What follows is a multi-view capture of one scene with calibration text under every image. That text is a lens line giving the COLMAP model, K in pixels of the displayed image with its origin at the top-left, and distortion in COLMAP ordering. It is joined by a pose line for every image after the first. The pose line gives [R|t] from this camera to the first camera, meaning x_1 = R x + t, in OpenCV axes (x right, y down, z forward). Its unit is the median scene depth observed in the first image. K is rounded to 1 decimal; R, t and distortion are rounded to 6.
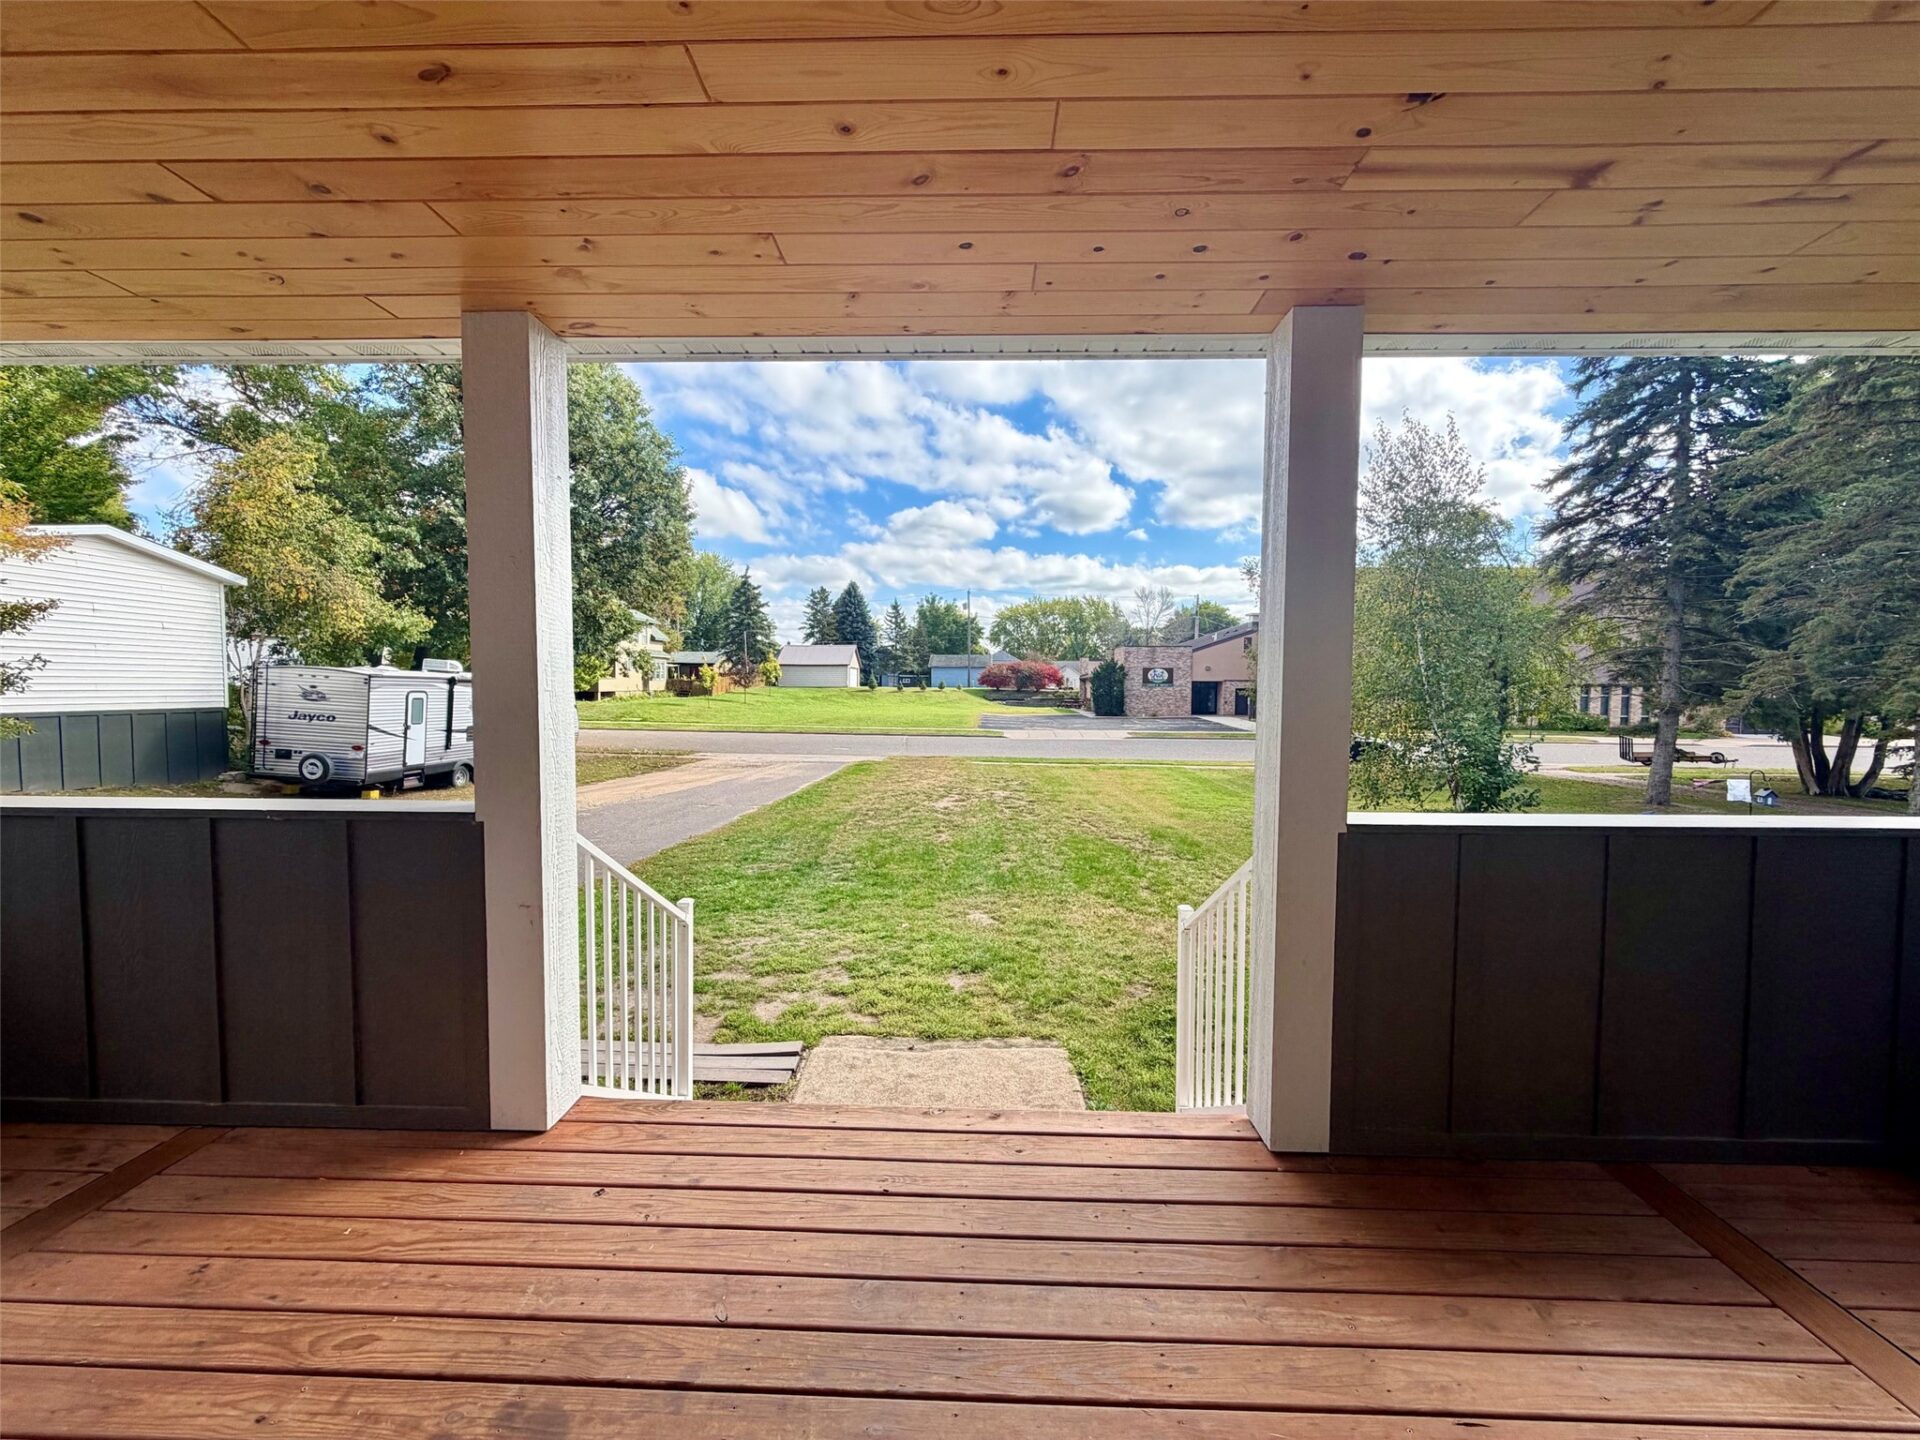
lens RADIAL K [[764.1, 0, 954.9], [0, 764.1, 720.2], [0, 0, 1]] dist [0.001010, -0.000372]
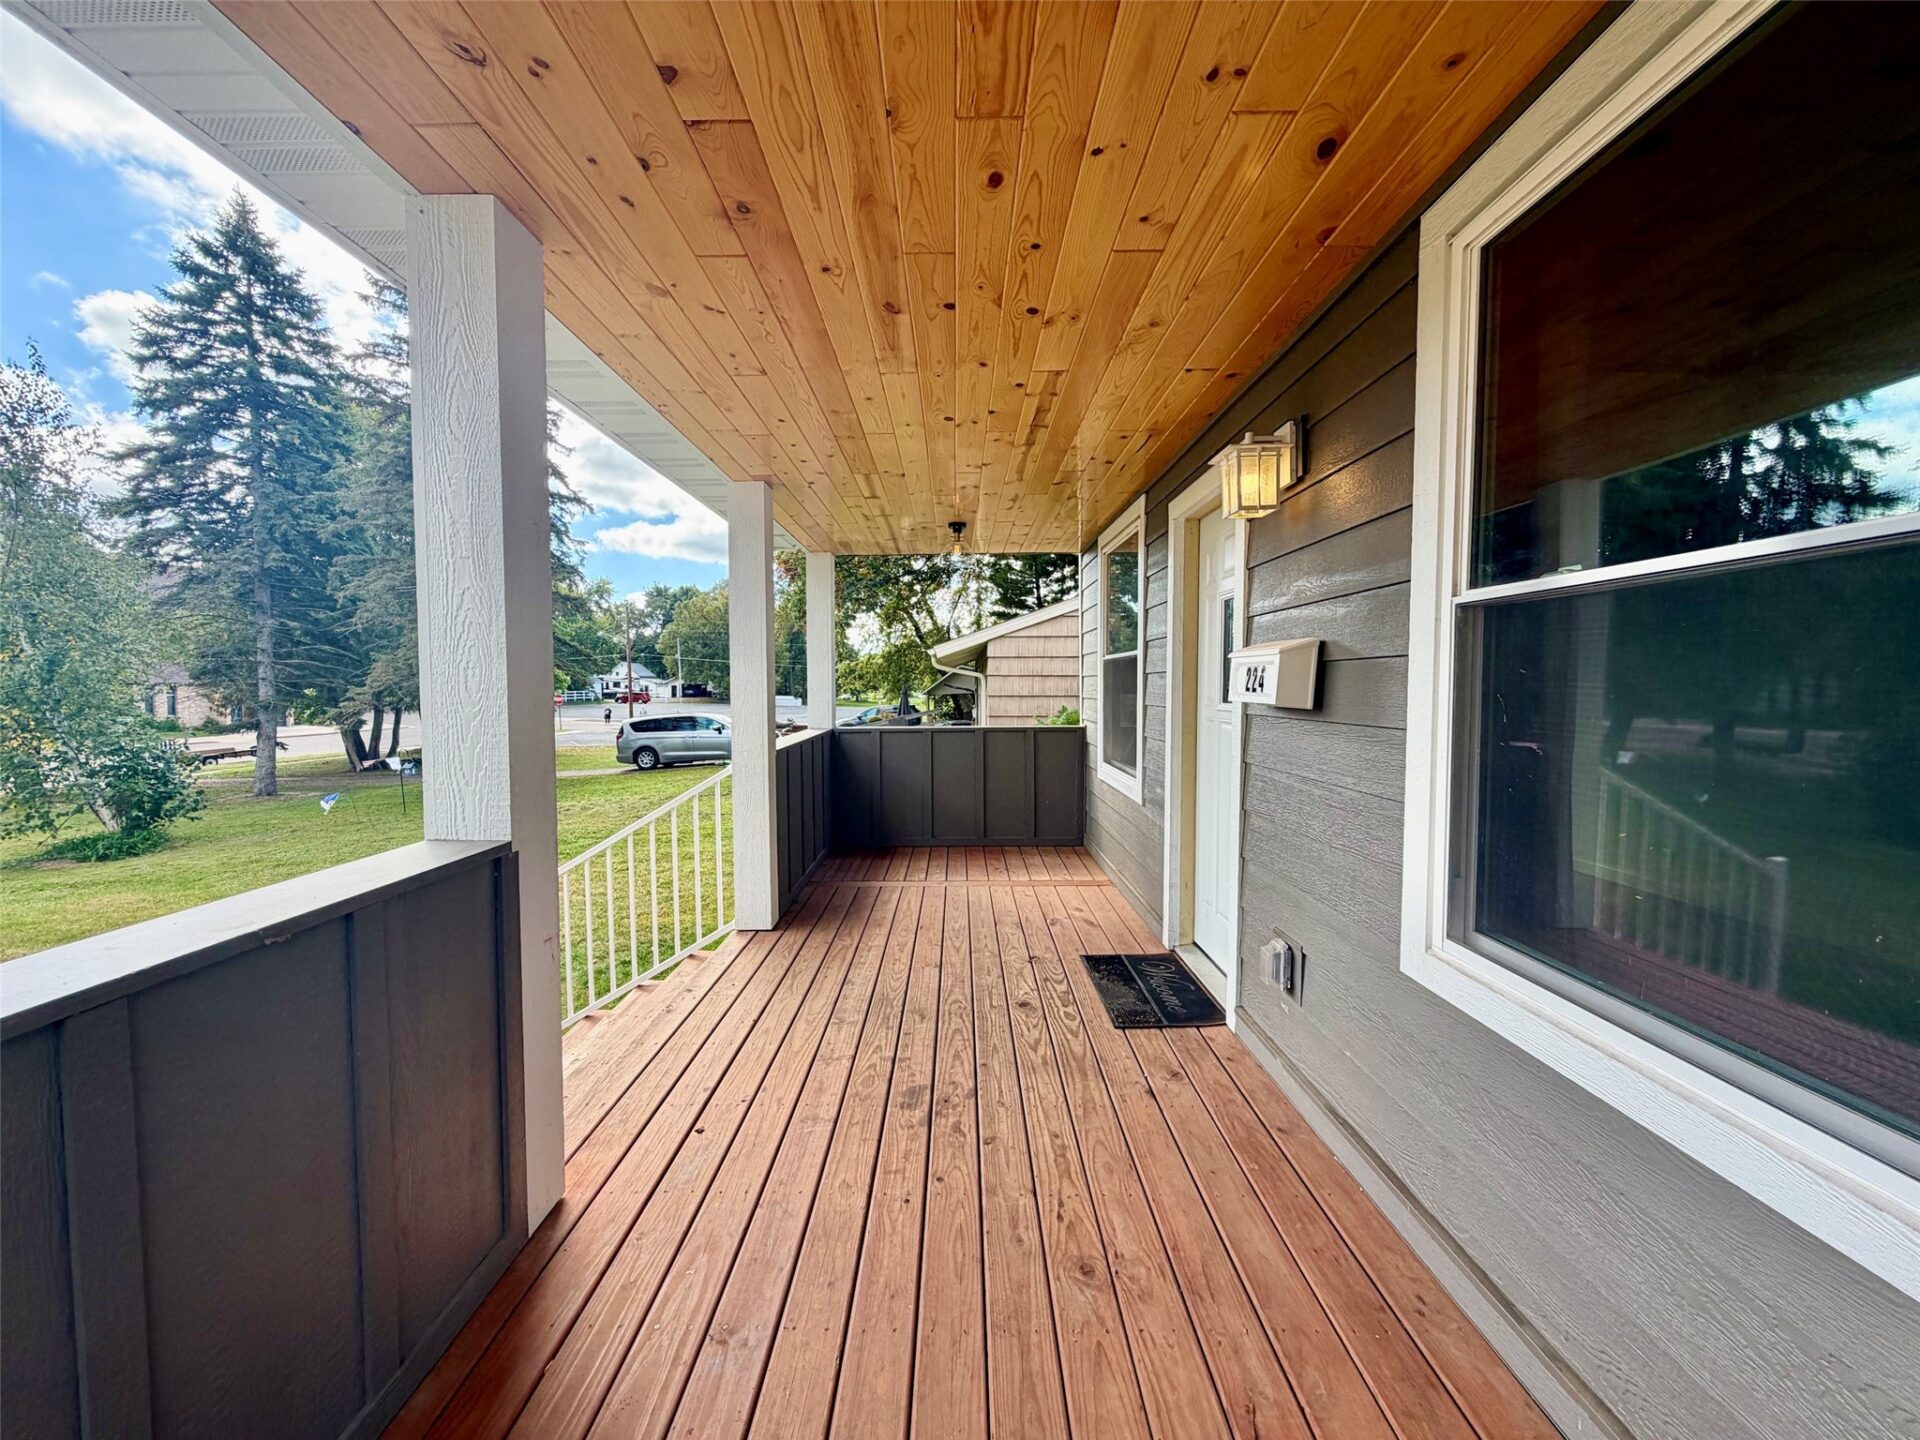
lens RADIAL K [[761.0, 0, 959.5], [0, 761.0, 721.8], [0, 0, 1]] dist [-0.000875, 0.000109]
pose [[-0.032154, -0.052174, 0.998120, -1.885454], [0.048314, 0.997388, 0.053692, -0.026837], [-0.998315, 0.049950, -0.029549, 0.752446]]
